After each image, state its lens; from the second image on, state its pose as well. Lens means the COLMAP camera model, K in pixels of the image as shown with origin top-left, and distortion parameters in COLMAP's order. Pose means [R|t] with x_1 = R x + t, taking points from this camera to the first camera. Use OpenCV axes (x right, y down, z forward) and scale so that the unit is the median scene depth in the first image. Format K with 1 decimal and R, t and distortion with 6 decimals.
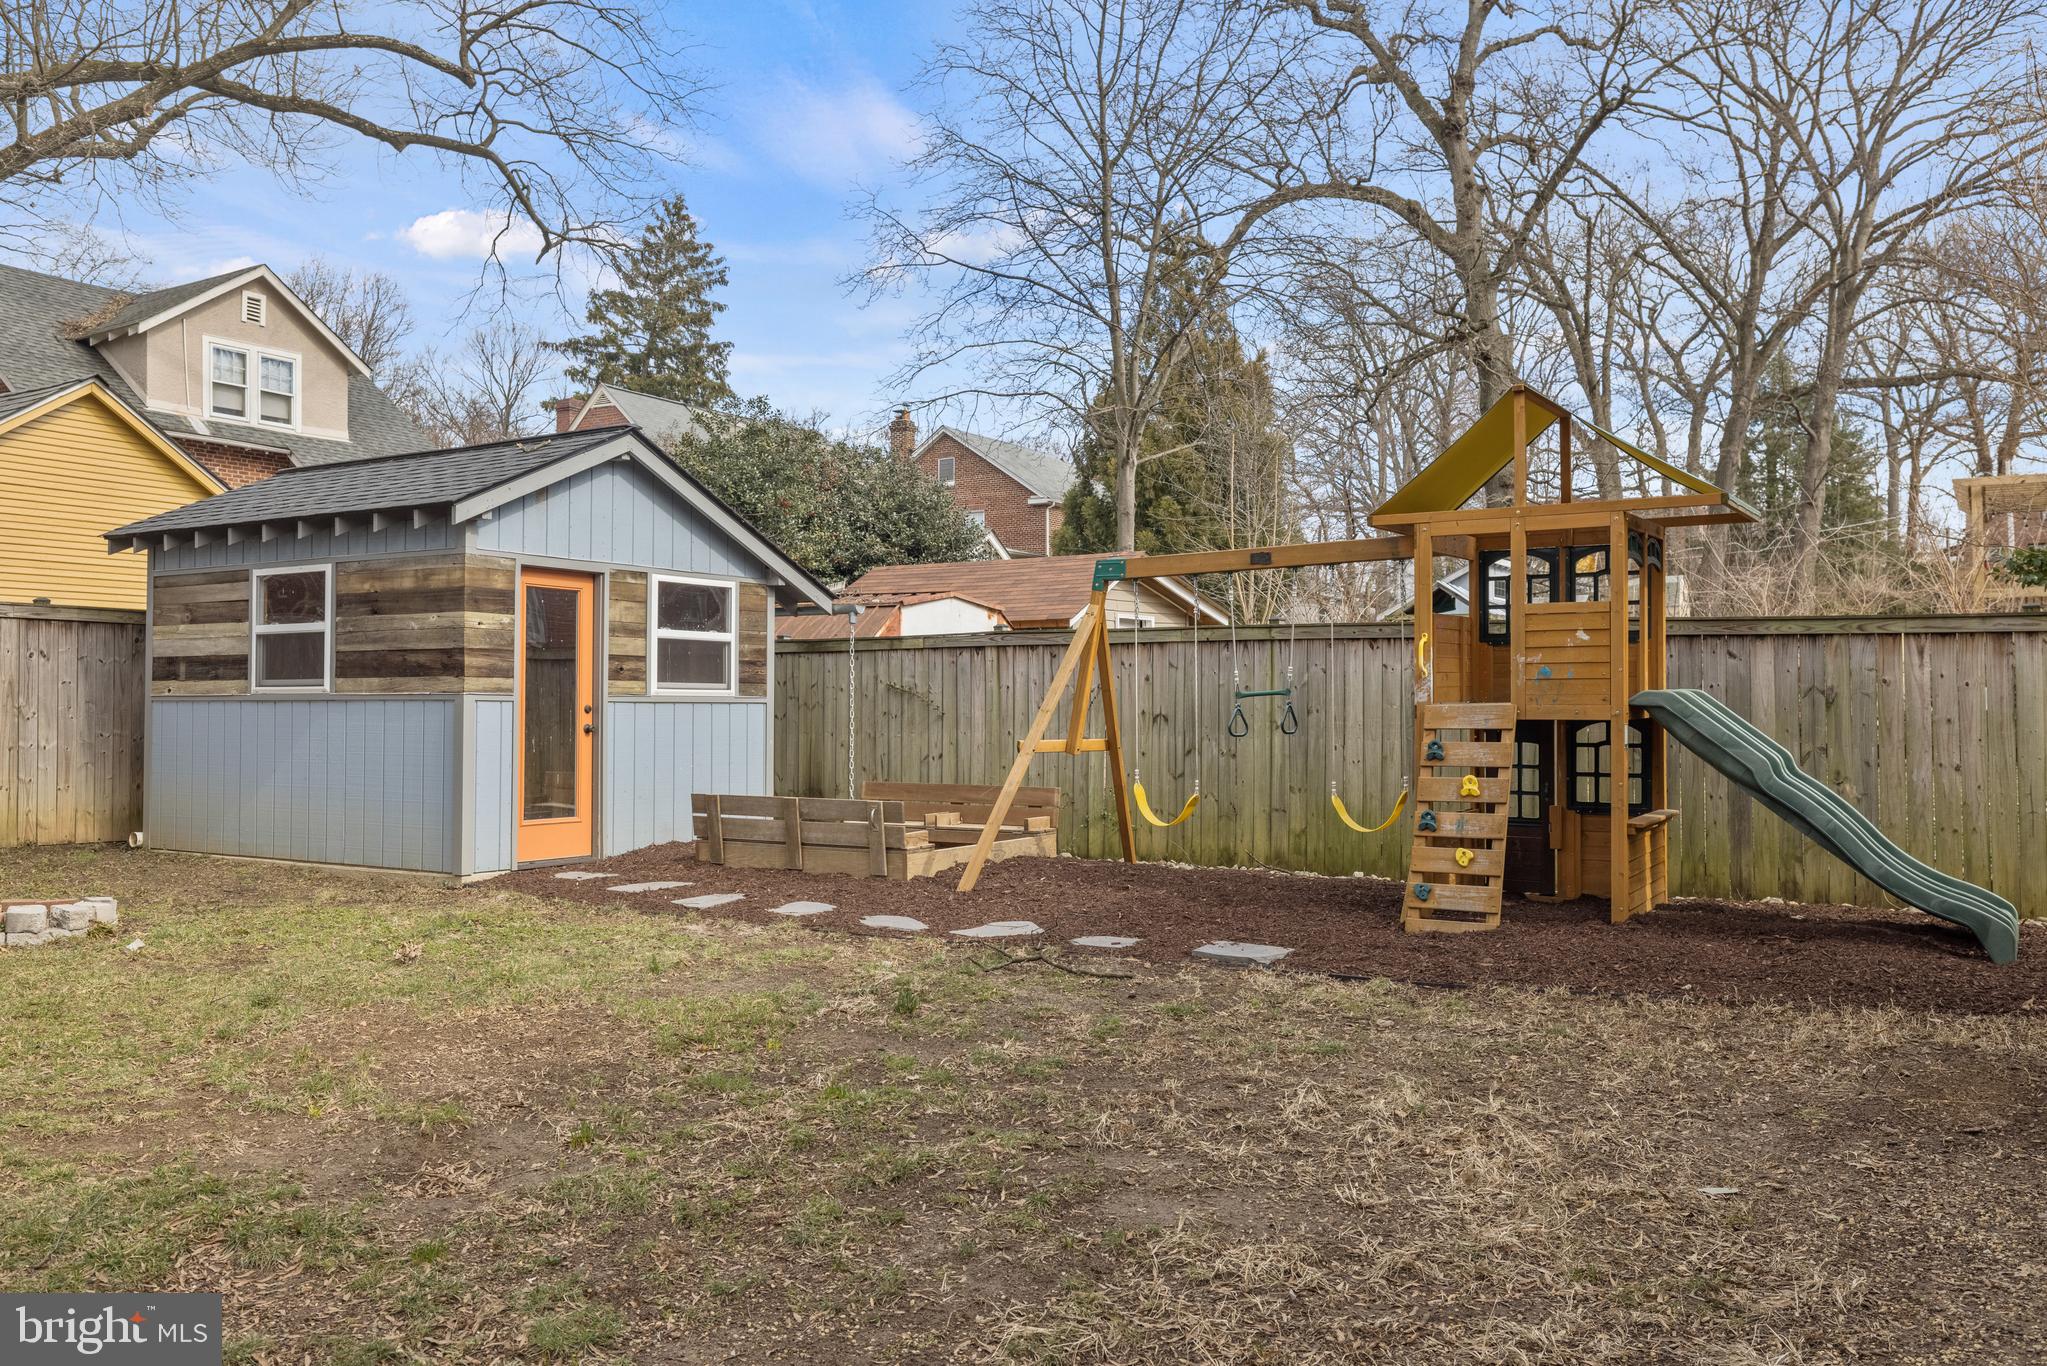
lens RADIAL K [[1592.6, 0, 1023.5], [0, 1592.6, 683.0], [0, 0, 1]] dist [0.003034, 0.000263]
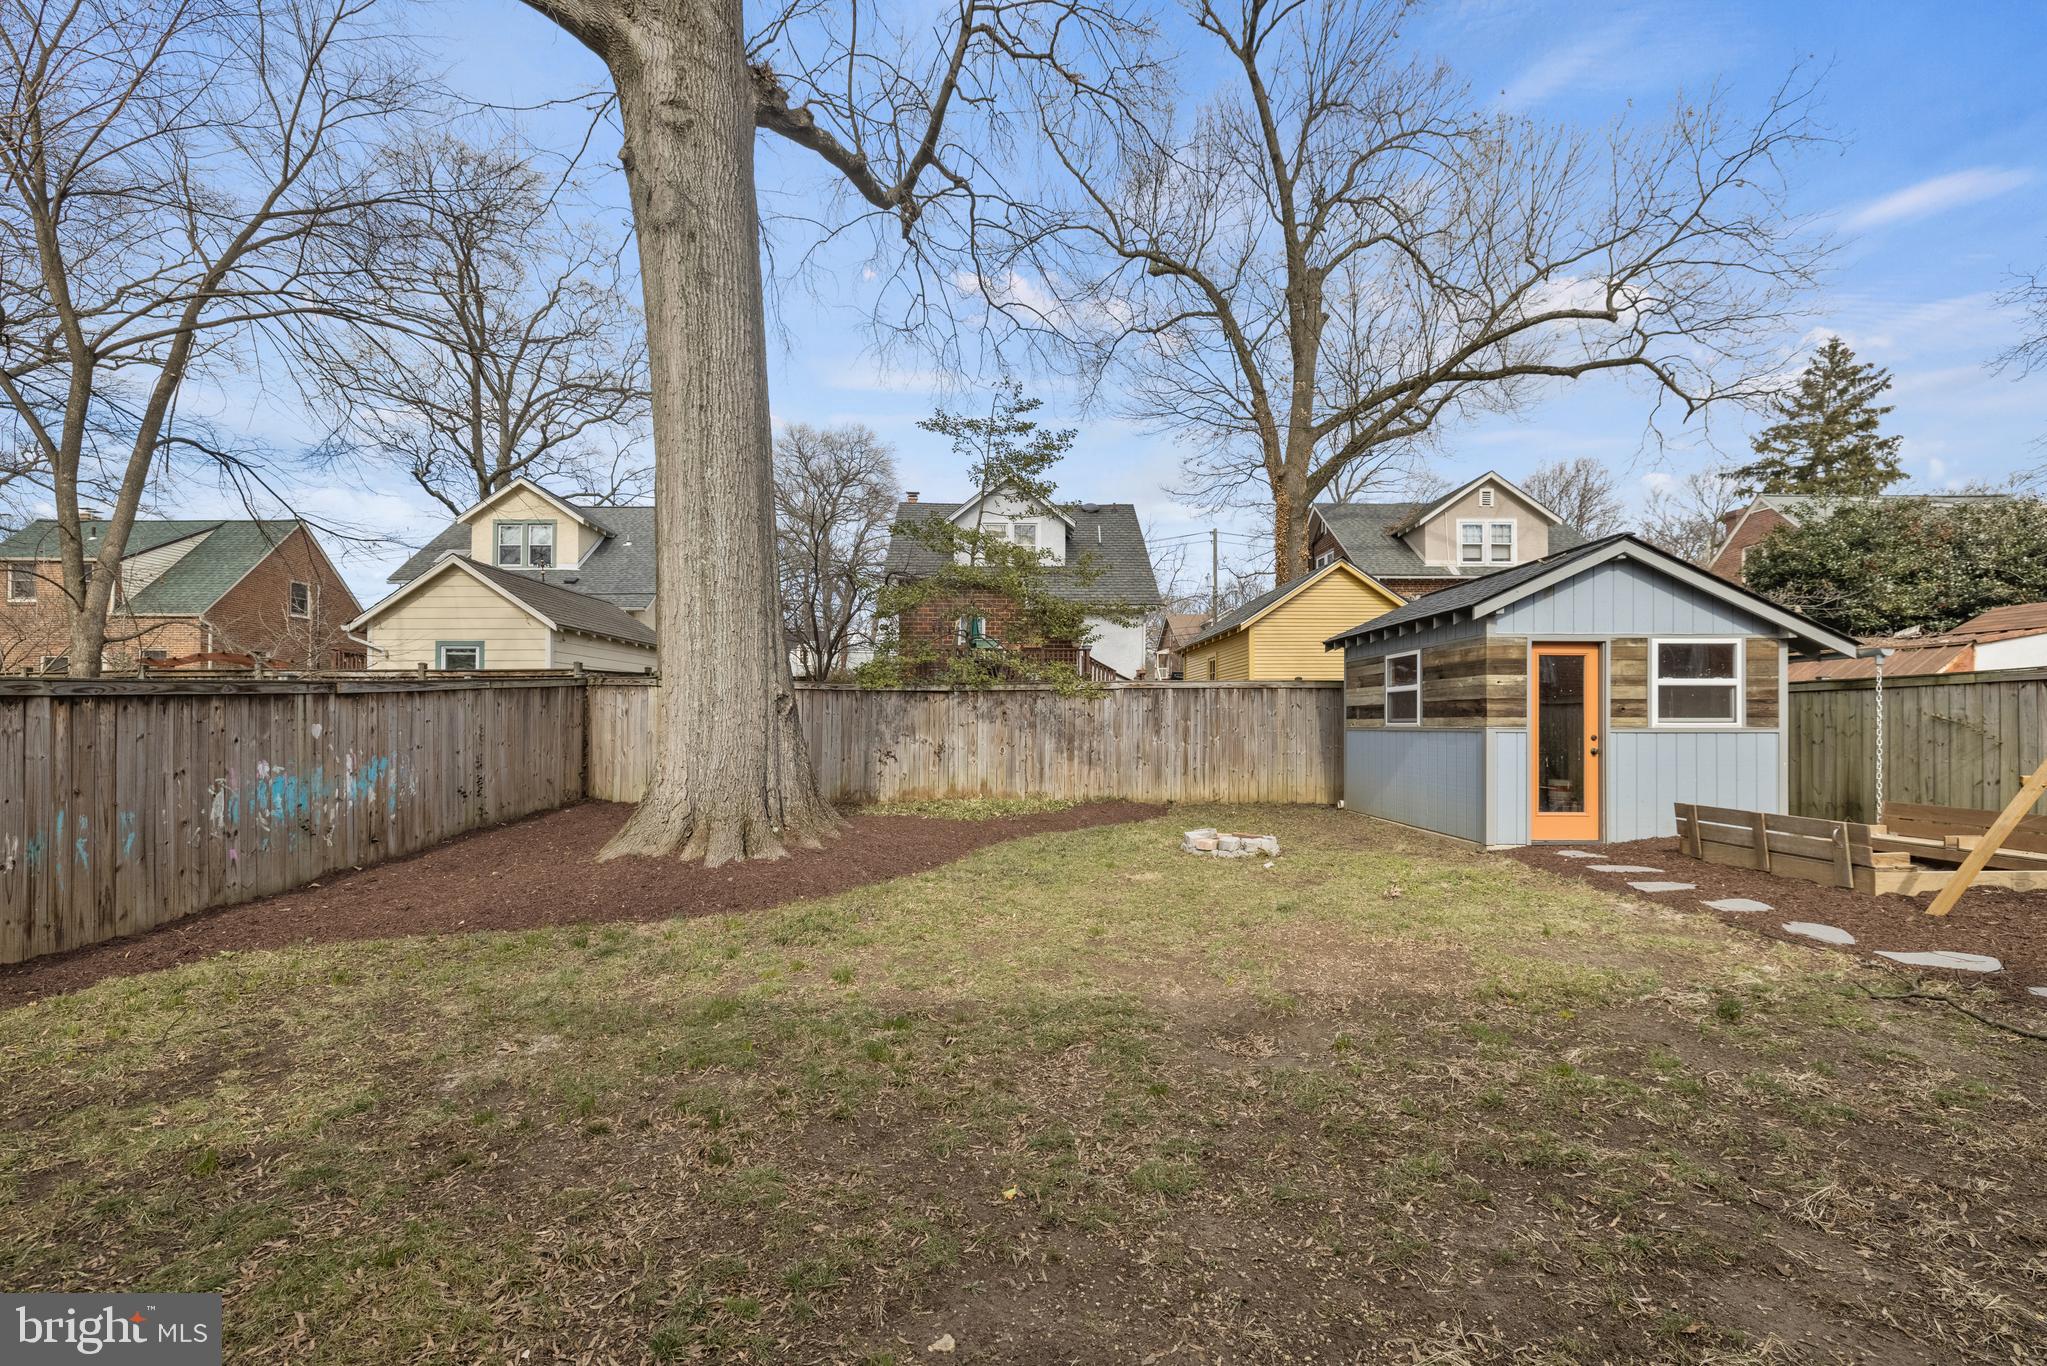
lens RADIAL K [[875.0, 0, 1013.9], [0, 875.0, 719.7], [0, 0, 1]] dist [0.001496, 0.000030]
pose [[0.538981, -0.006162, -0.842296, 0.103543], [0.014611, 0.999891, 0.002034, -0.008615], [0.842191, -0.013403, 0.539012, 0.135199]]
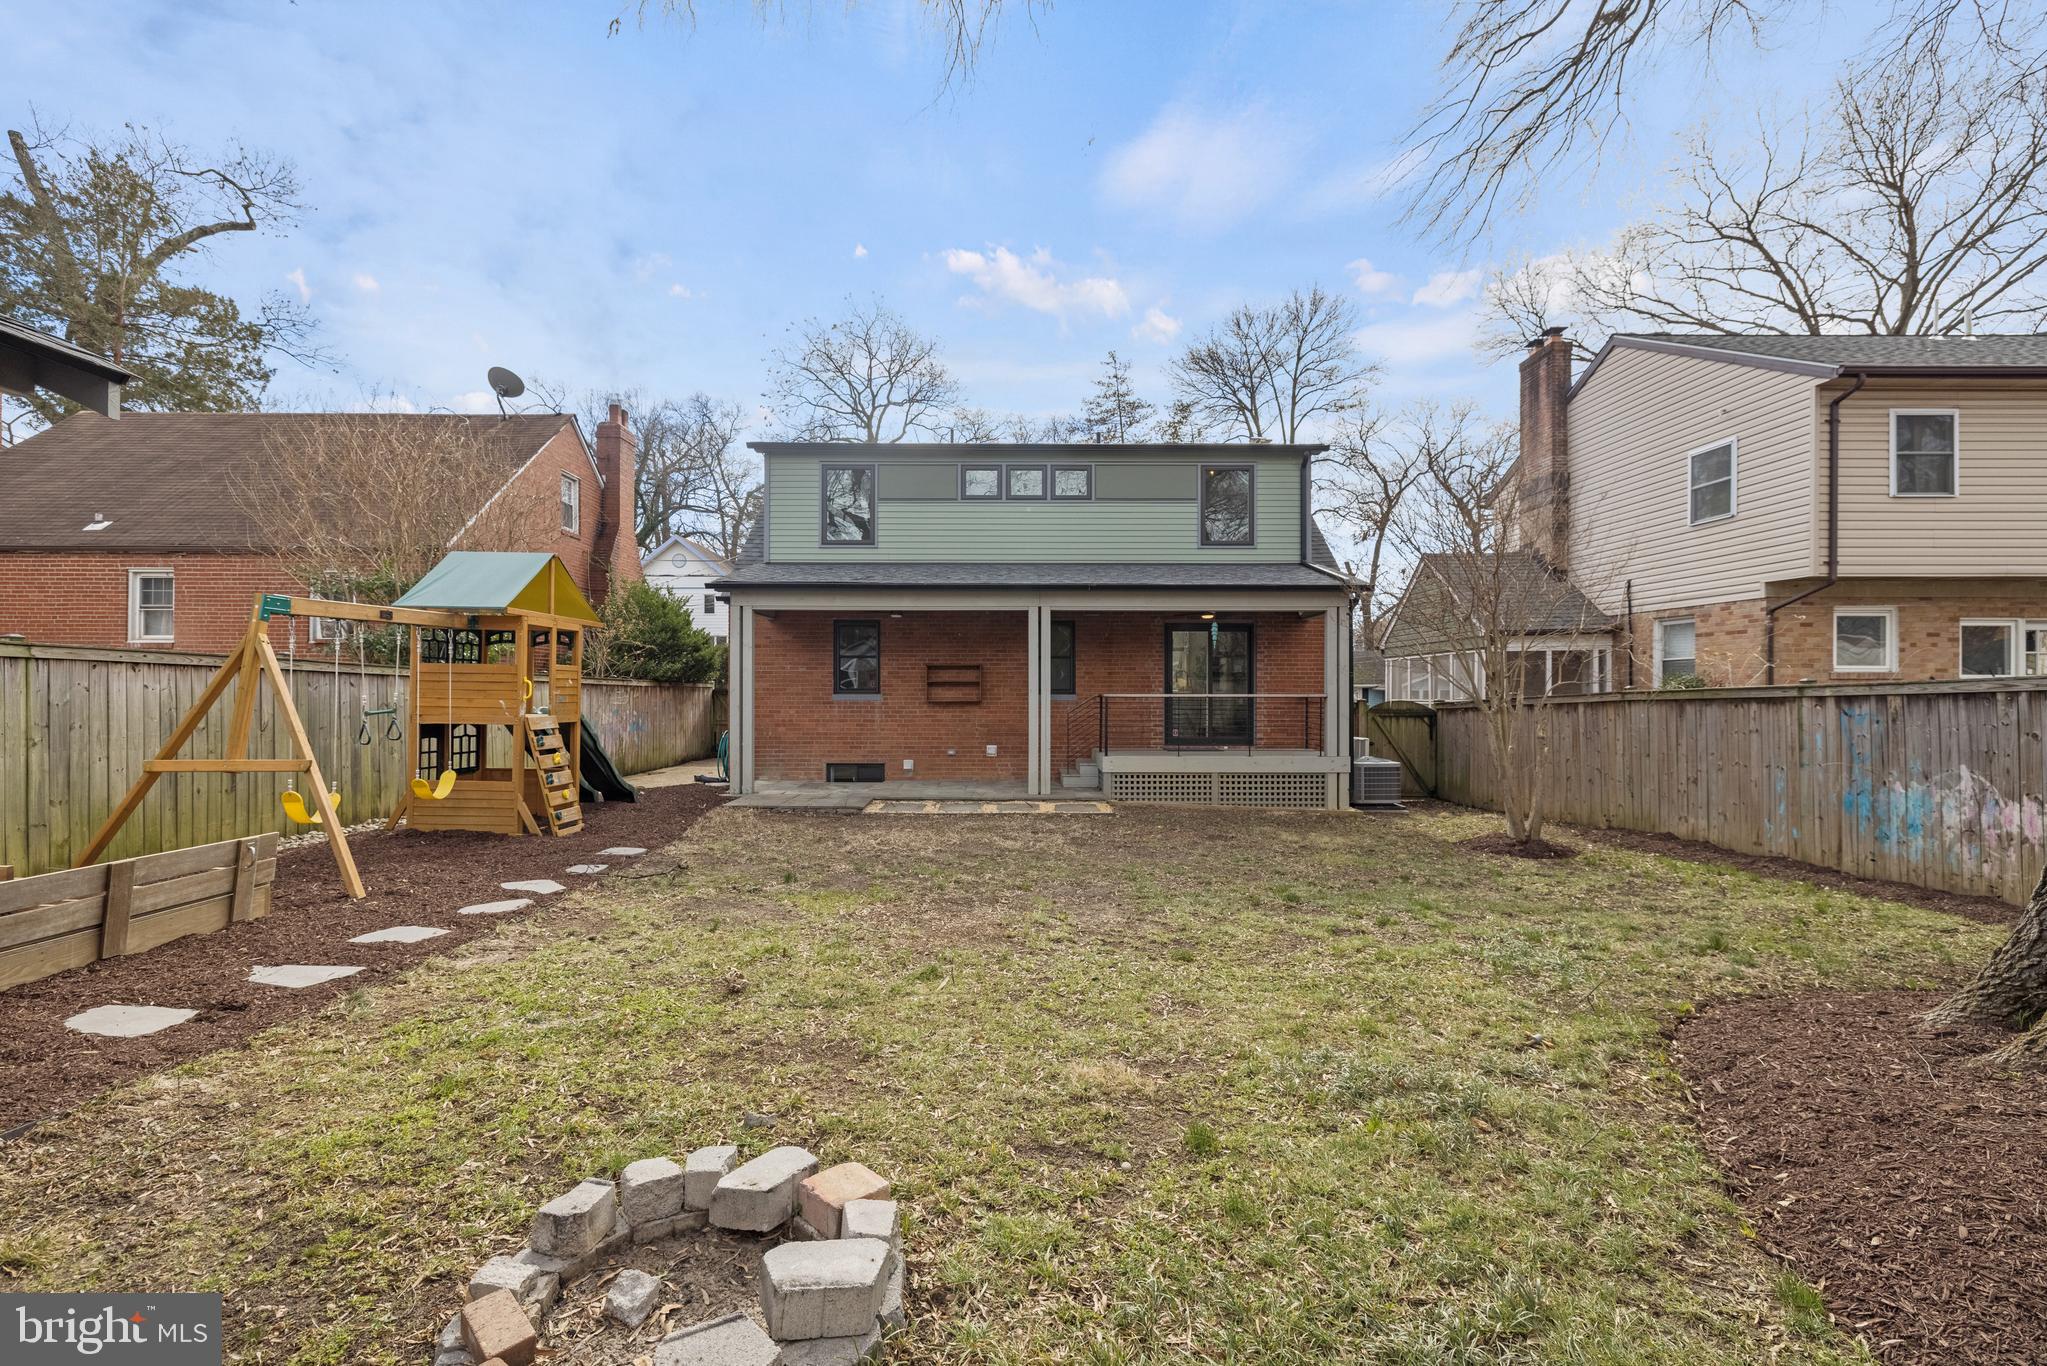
lens RADIAL K [[870.5, 0, 1023.5], [0, 870.5, 683.0], [0, 0, 1]] dist [-0.000199, 0.000206]
pose [[-0.522835, 0.008787, 0.852388, -0.652000], [-0.014382, 0.999714, -0.019128, -0.010065], [-0.852312, -0.022260, -0.522559, 0.761715]]
